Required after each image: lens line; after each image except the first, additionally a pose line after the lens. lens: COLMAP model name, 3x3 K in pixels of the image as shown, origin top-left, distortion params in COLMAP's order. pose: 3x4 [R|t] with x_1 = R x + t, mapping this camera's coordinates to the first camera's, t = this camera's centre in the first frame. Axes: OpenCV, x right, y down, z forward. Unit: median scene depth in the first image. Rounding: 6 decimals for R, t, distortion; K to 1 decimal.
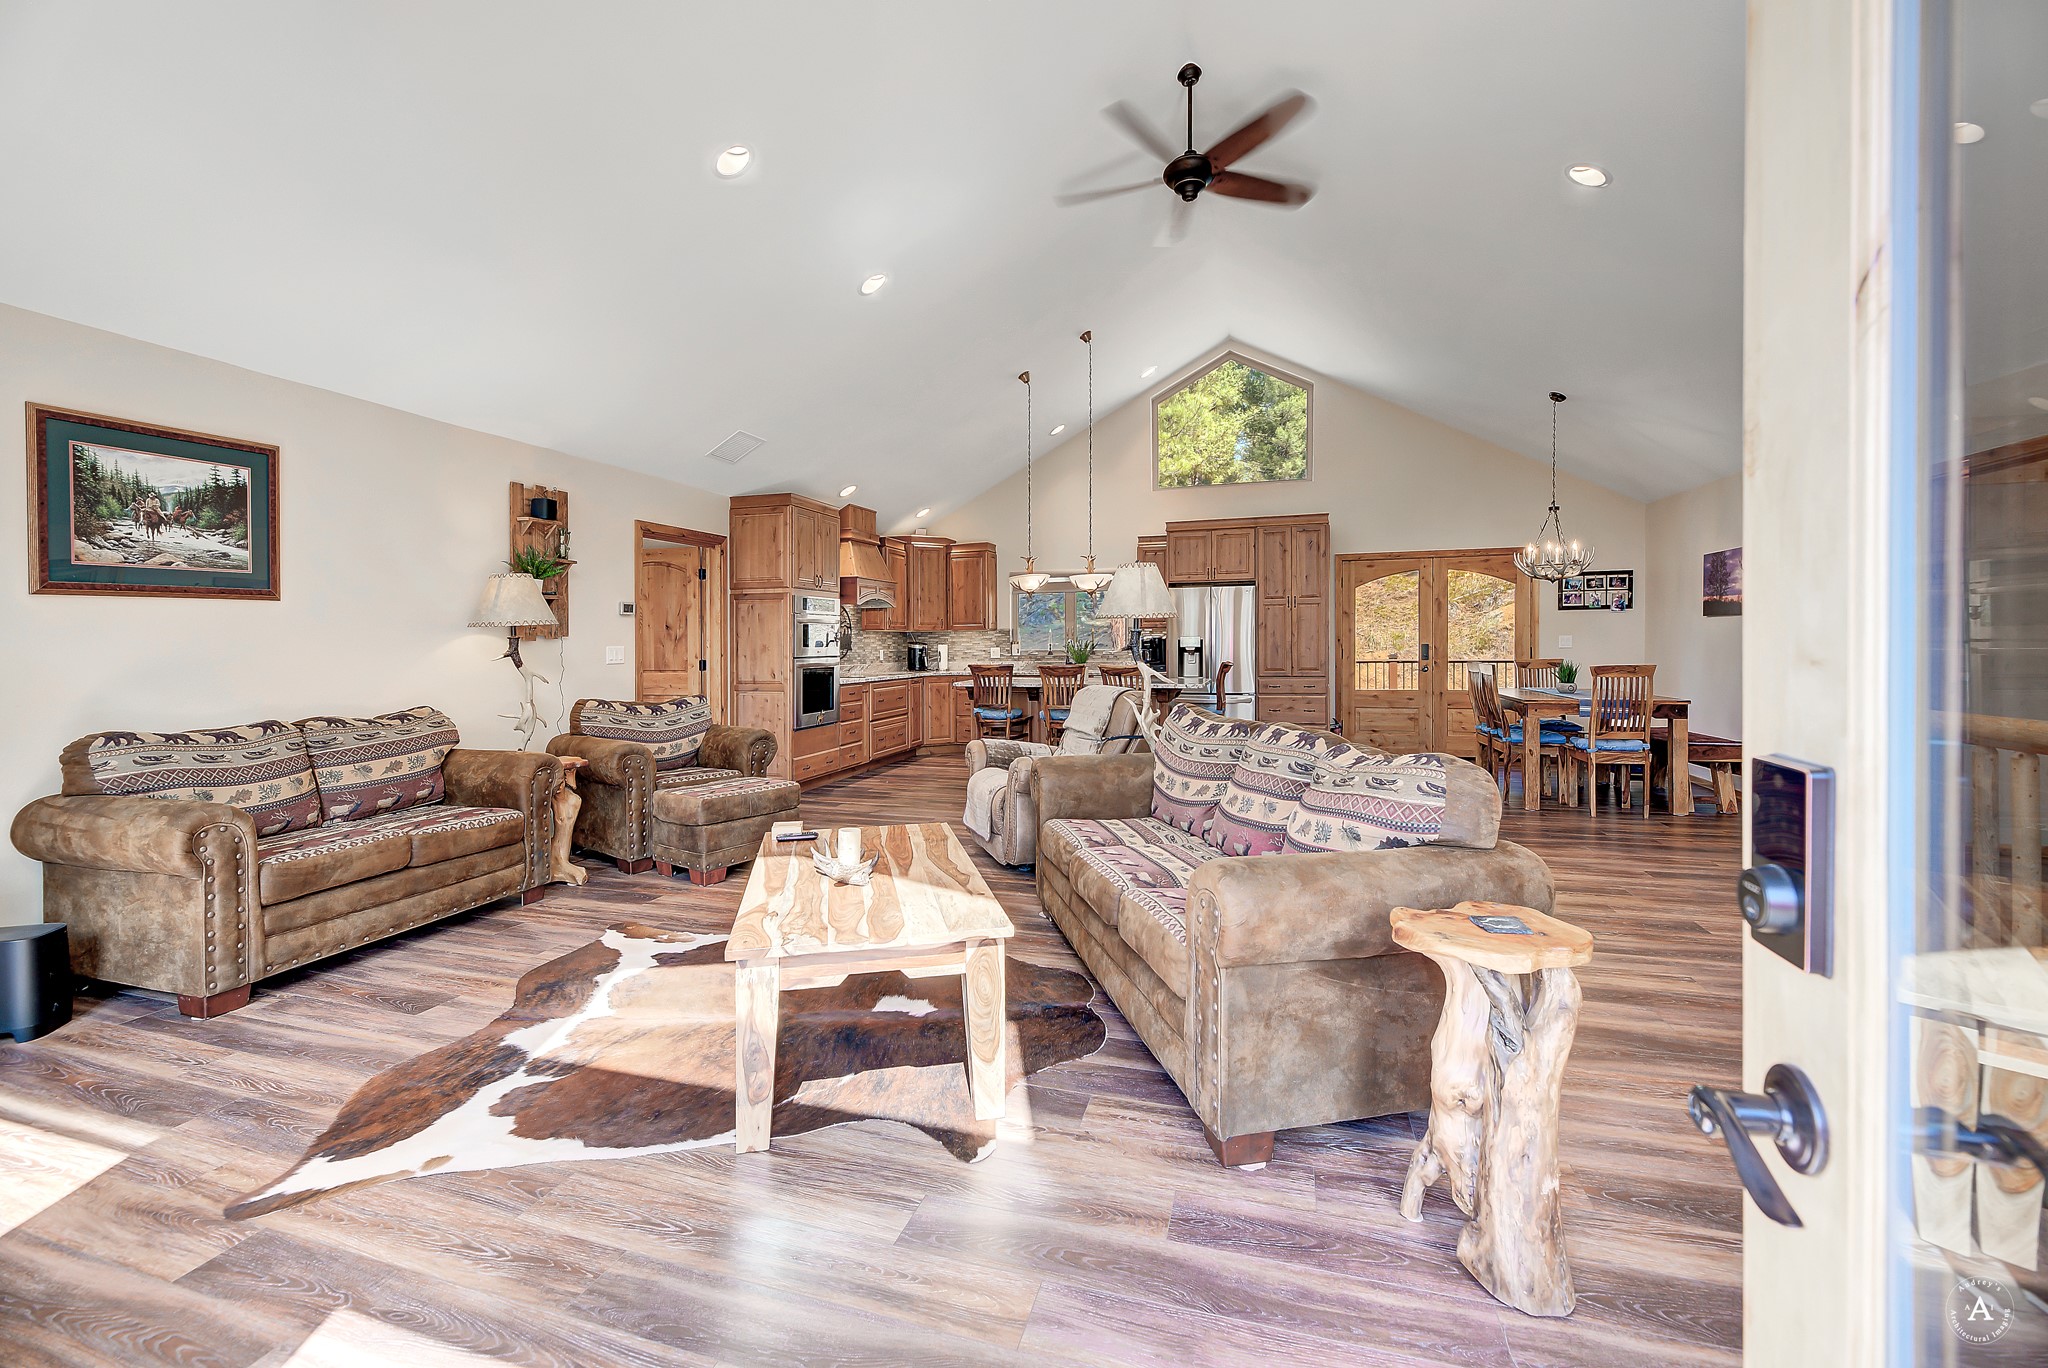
lens RADIAL K [[855.0, 0, 1020.3], [0, 855.0, 637.4], [0, 0, 1]] dist [0.001853, 0.000047]
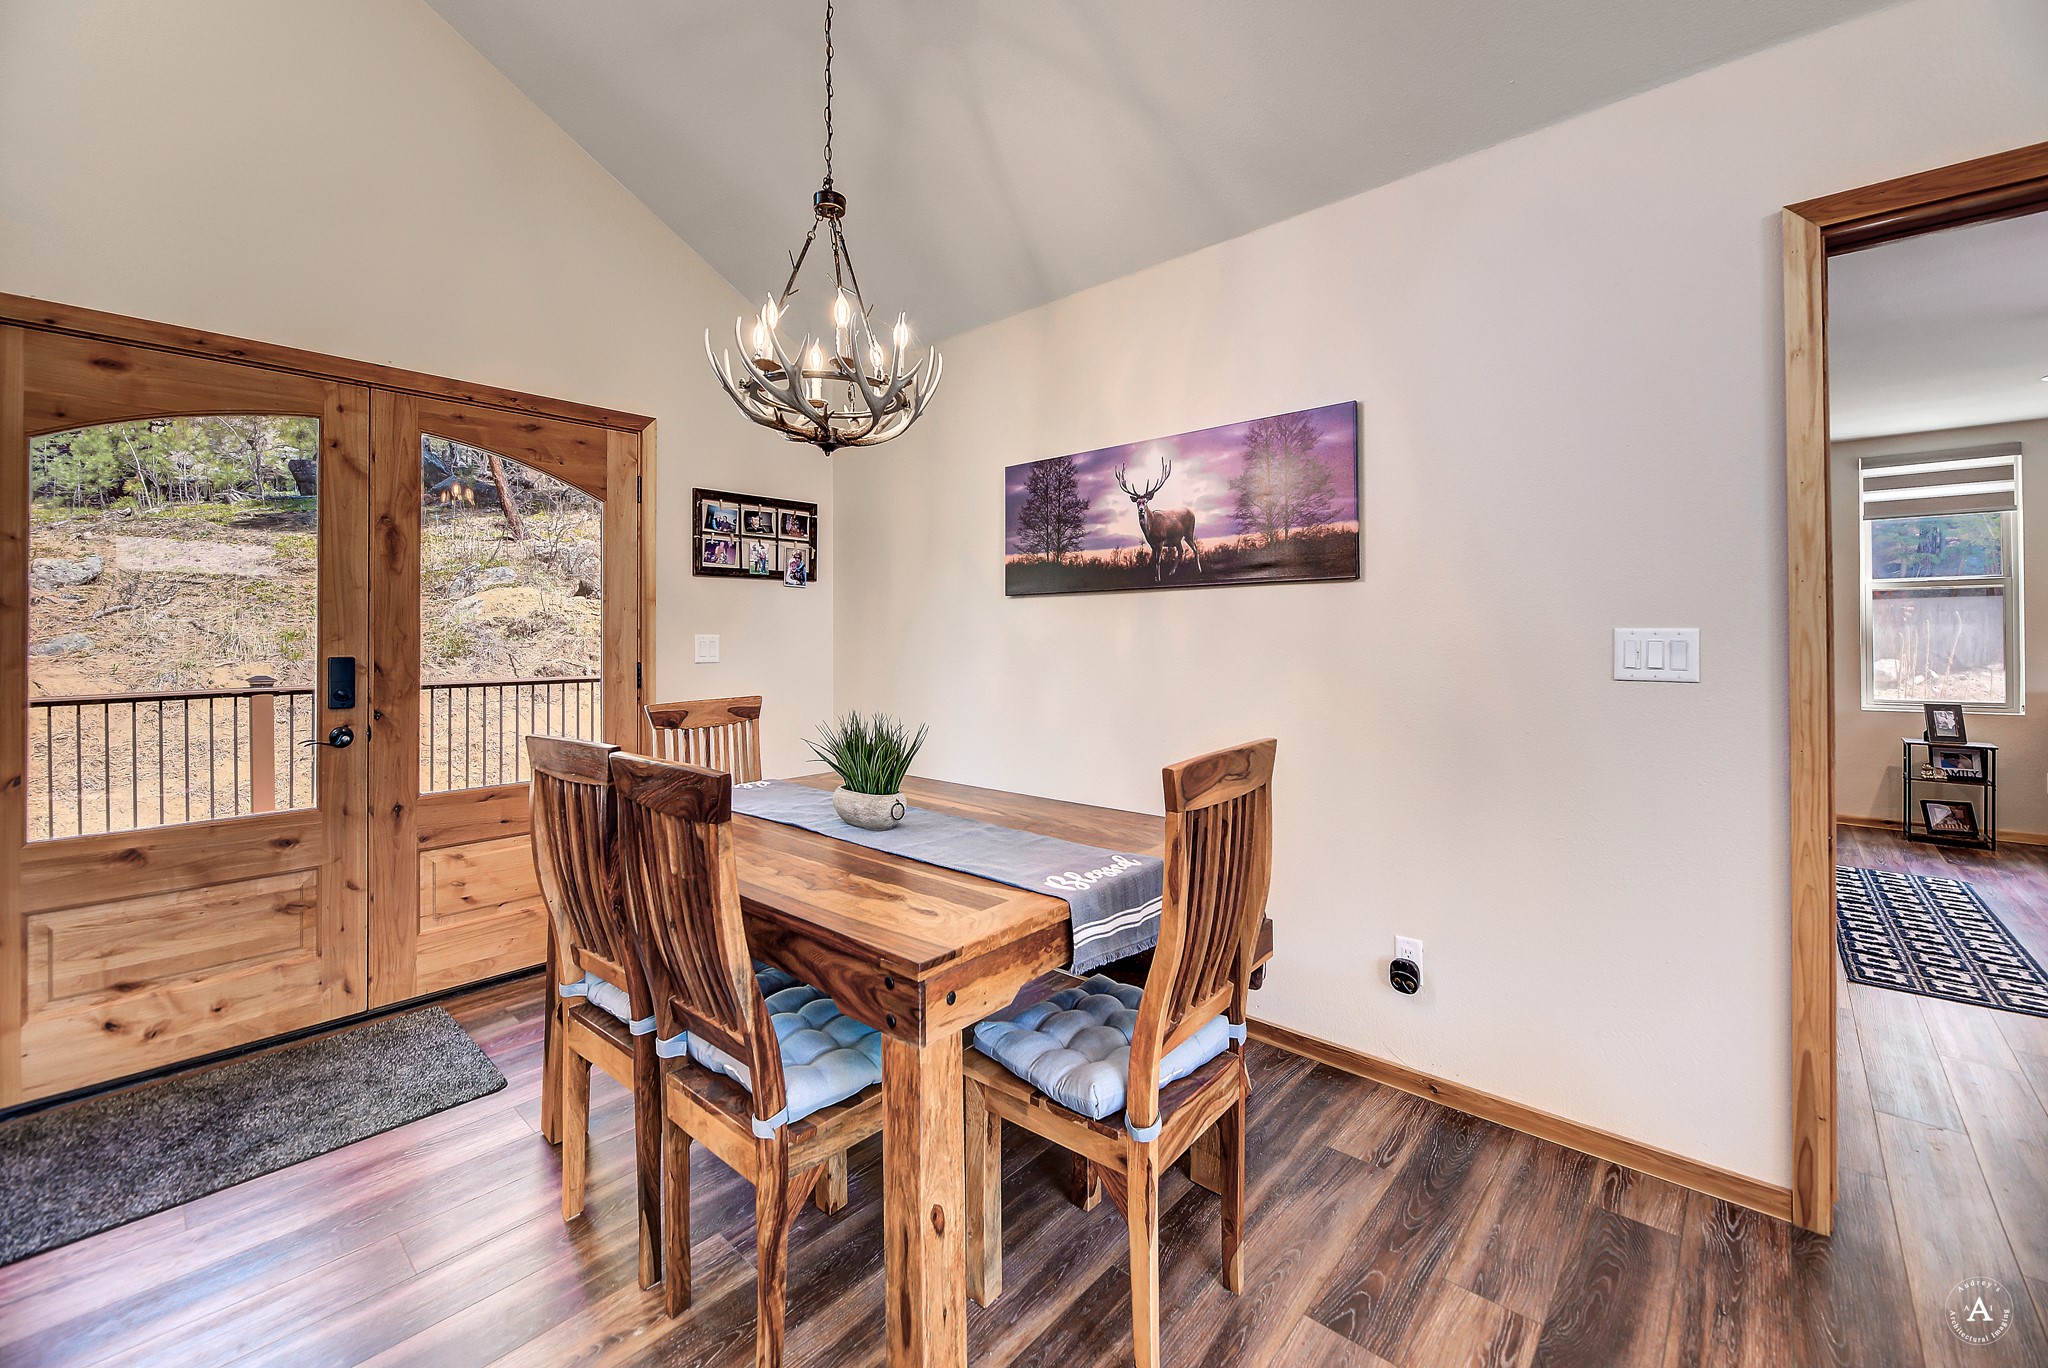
lens RADIAL K [[855.0, 0, 1020.3], [0, 855.0, 637.4], [0, 0, 1]] dist [0.001853, 0.000047]
pose [[0.449057, 0.005125, 0.893488, 0.539626], [-0.004266, 0.999984, -0.003592, 0.001284], [-0.893493, -0.002199, 0.449072, 1.127510]]
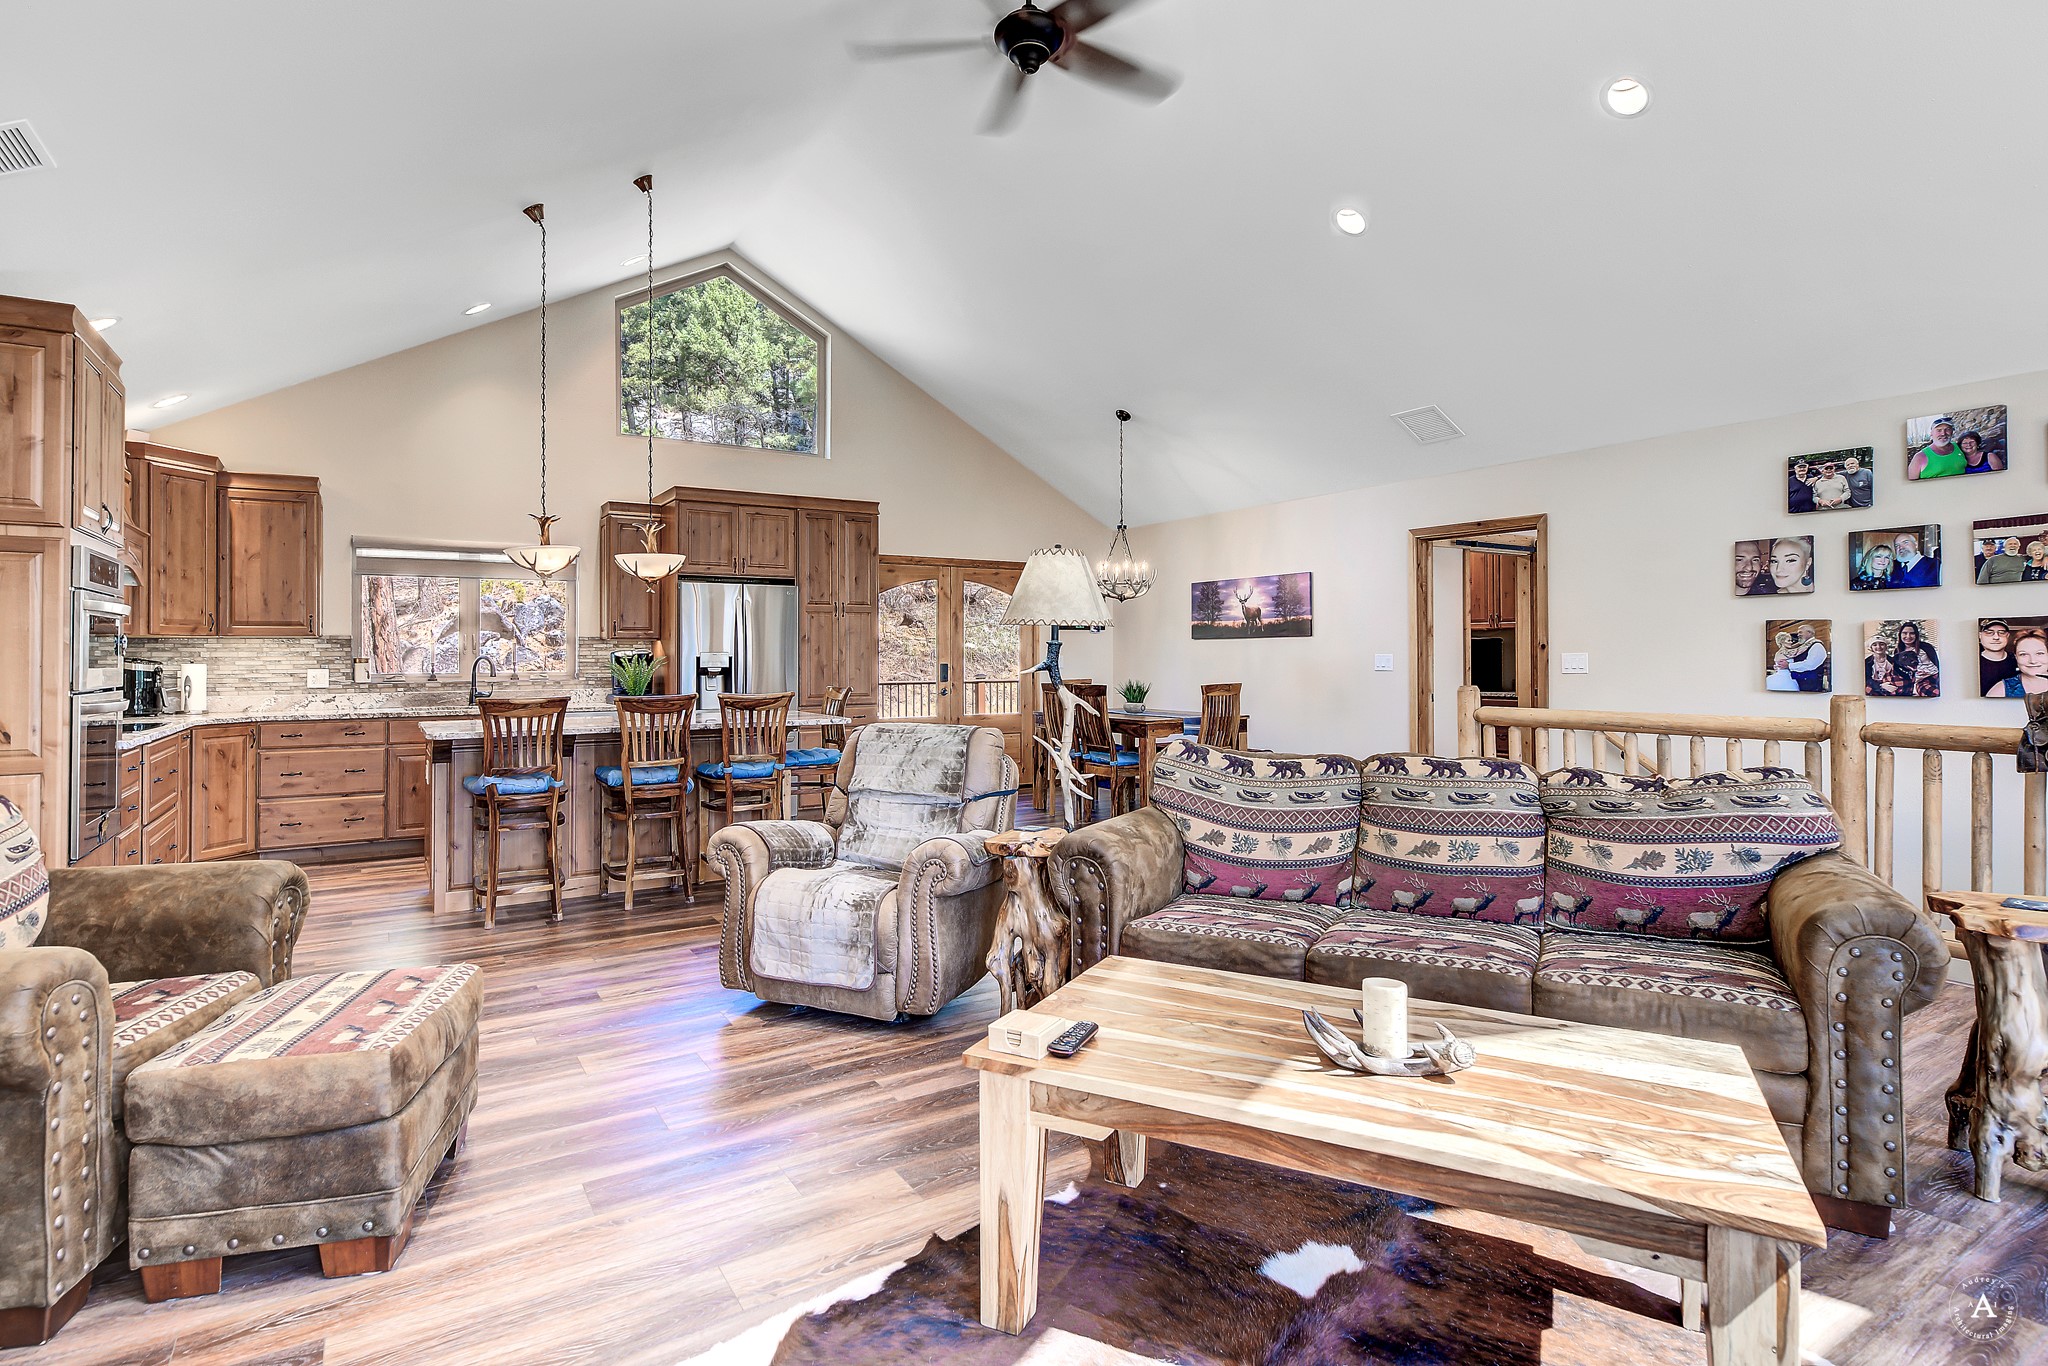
lens RADIAL K [[1034.1, 0, 1085.5], [0, 1034.1, 645.4], [0, 0, 1]] dist [0.000267, -0.000471]
pose [[0.634161, 0.015037, 0.773054, -0.462534], [-0.006616, 0.999880, -0.014022, 0.005482], [-0.773172, 0.003777, 0.634185, 0.383660]]
